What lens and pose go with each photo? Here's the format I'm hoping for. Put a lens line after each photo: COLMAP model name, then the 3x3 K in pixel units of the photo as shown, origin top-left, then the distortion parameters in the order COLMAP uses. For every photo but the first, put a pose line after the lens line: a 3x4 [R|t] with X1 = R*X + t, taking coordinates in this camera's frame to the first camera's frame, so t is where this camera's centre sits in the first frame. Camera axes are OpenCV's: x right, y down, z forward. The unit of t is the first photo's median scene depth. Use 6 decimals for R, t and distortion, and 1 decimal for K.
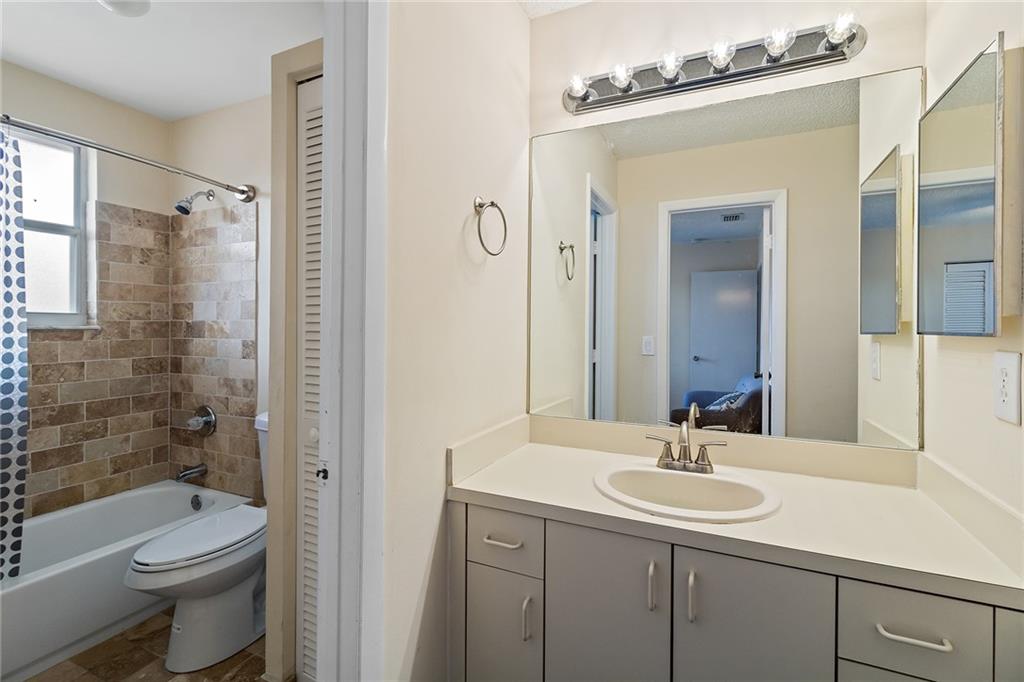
lens RADIAL K [[467.8, 0, 512.0], [0, 467.8, 328.2], [0, 0, 1]] dist [0.002813, -0.000332]
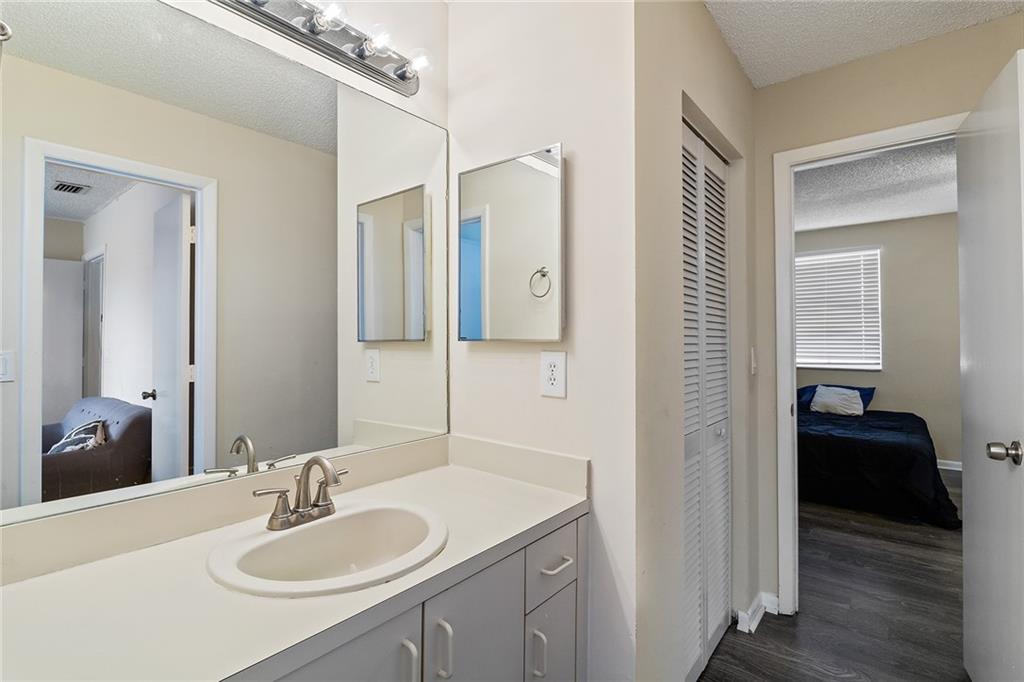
lens RADIAL K [[486.8, 0, 511.8], [0, 486.8, 332.5], [0, 0, 1]] dist [0.001290, 0.000269]
pose [[0.260027, 0.005207, 0.965587, -0.331300], [0.004775, 0.999966, -0.006679, -0.000252], [-0.965590, 0.006347, 0.259993, 0.475962]]
